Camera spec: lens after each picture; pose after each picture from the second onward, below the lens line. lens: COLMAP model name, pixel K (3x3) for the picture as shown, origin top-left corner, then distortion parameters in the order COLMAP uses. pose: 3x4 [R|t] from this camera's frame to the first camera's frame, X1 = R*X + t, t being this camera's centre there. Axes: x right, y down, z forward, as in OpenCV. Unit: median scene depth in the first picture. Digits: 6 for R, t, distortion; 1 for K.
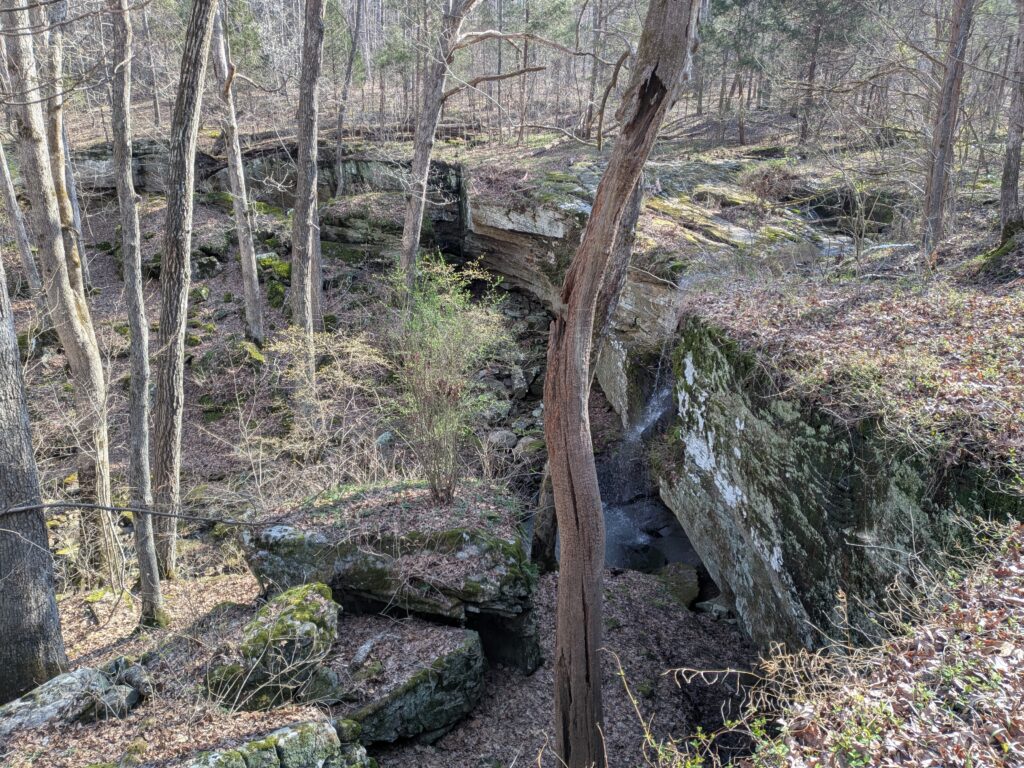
lens RADIAL K [[740.3, 0, 510.6], [0, 740.3, 378.7], [0, 0, 1]] dist [0.083437, -0.002320]
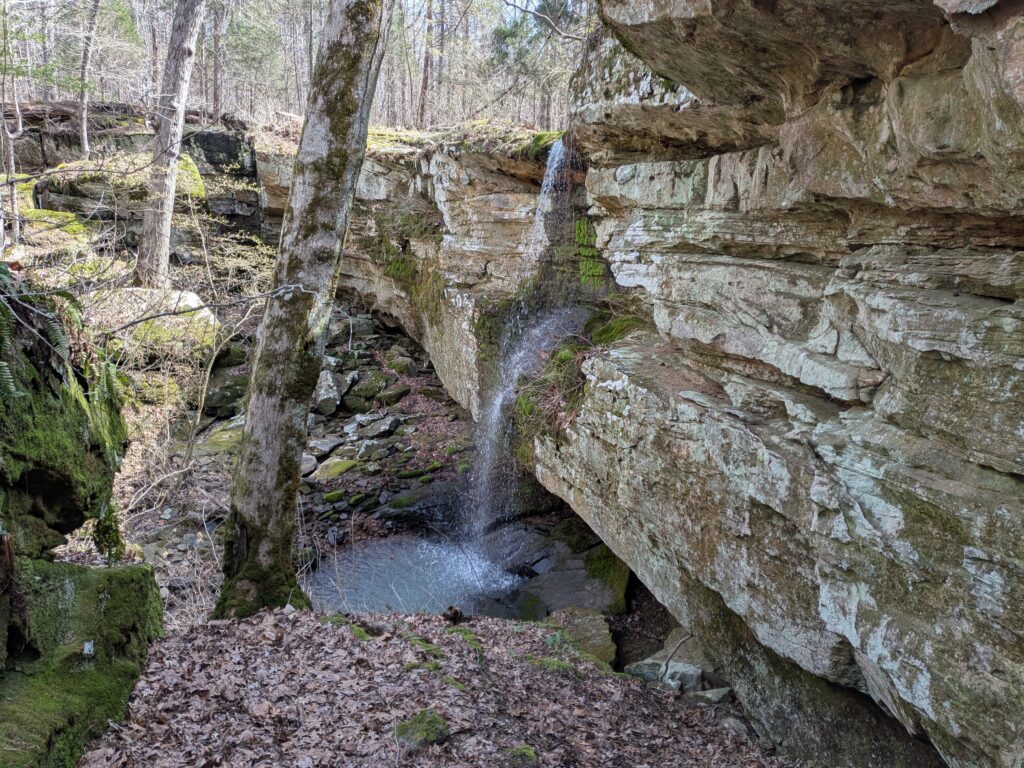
lens RADIAL K [[740.3, 0, 519.0], [0, 740.3, 392.8], [0, 0, 1]] dist [0.083437, -0.002320]
pose [[0.979048, -0.016698, 0.202942, 0.057197], [0.040284, 0.992817, -0.112654, 0.114162], [-0.199603, 0.118469, 0.972689, 0.340081]]
